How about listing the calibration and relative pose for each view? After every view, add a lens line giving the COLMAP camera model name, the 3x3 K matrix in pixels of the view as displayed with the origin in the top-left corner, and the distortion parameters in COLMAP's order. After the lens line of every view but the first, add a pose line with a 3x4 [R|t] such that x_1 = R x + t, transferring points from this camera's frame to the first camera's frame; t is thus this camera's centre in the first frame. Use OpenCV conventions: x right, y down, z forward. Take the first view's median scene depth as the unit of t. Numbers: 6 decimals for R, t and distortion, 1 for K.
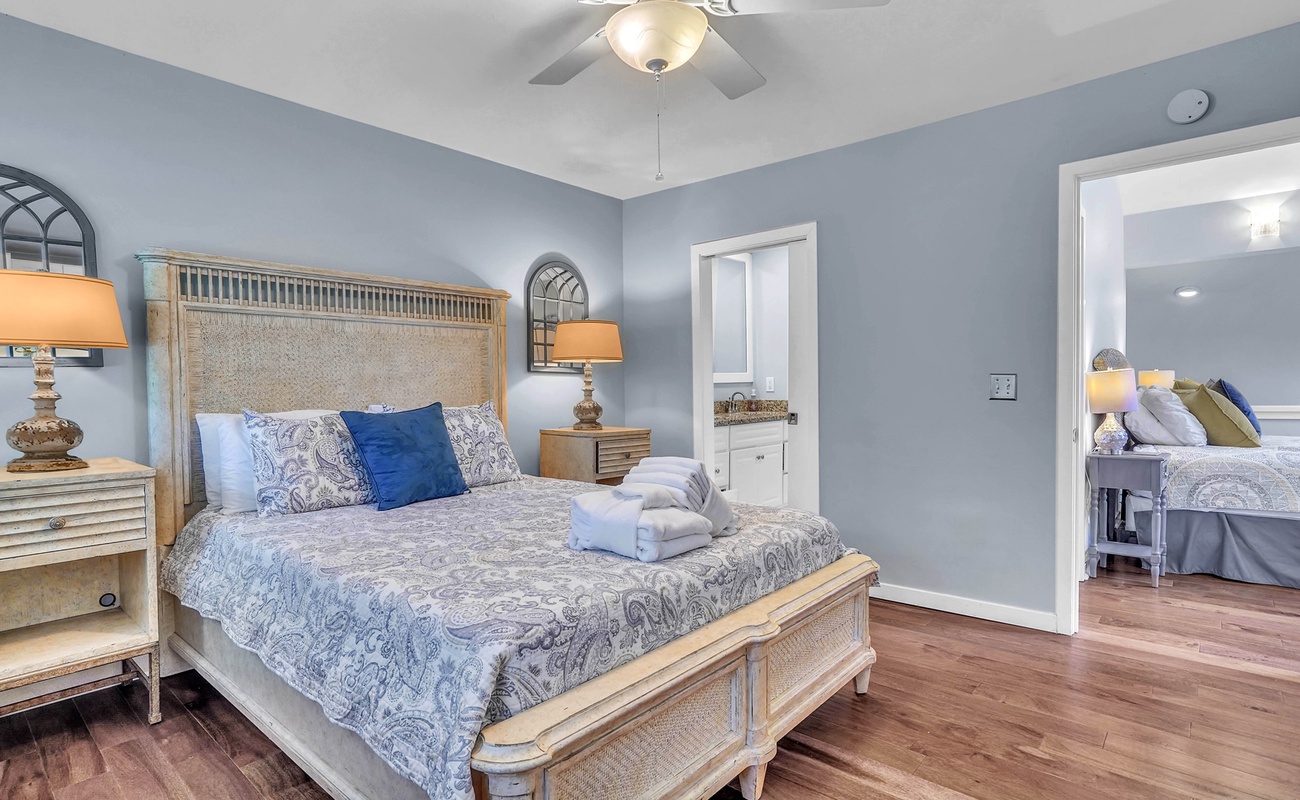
lens RADIAL K [[661.3, 0, 652.2], [0, 661.3, 386.7], [0, 0, 1]] dist [0.044794, 0.000057]
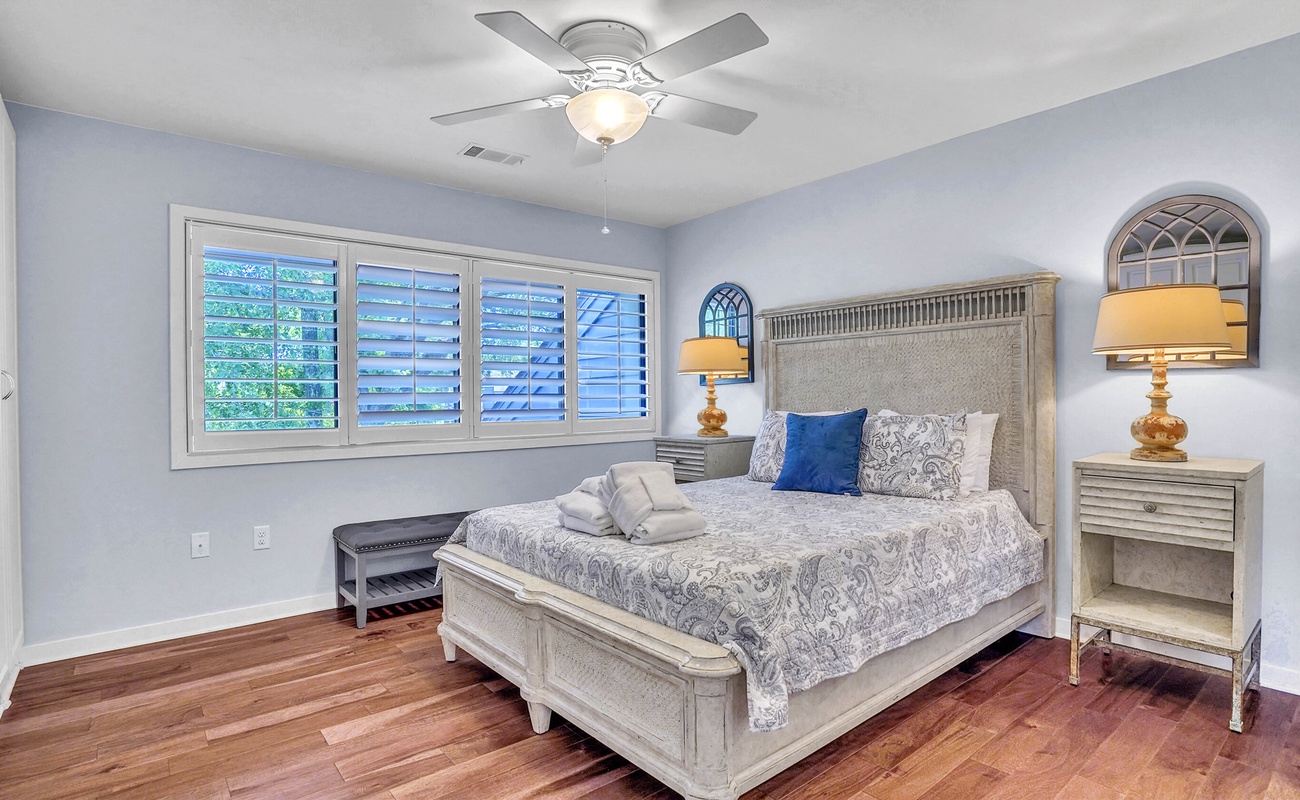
lens RADIAL K [[657.7, 0, 644.2], [0, 657.7, 402.5], [0, 0, 1]] dist [-0.059384, 0.026803]
pose [[-0.166525, 0.021222, -0.985809, 0.806204], [0.009221, 0.999758, 0.019965, -0.010383], [0.985994, -0.005765, -0.166680, 0.862525]]
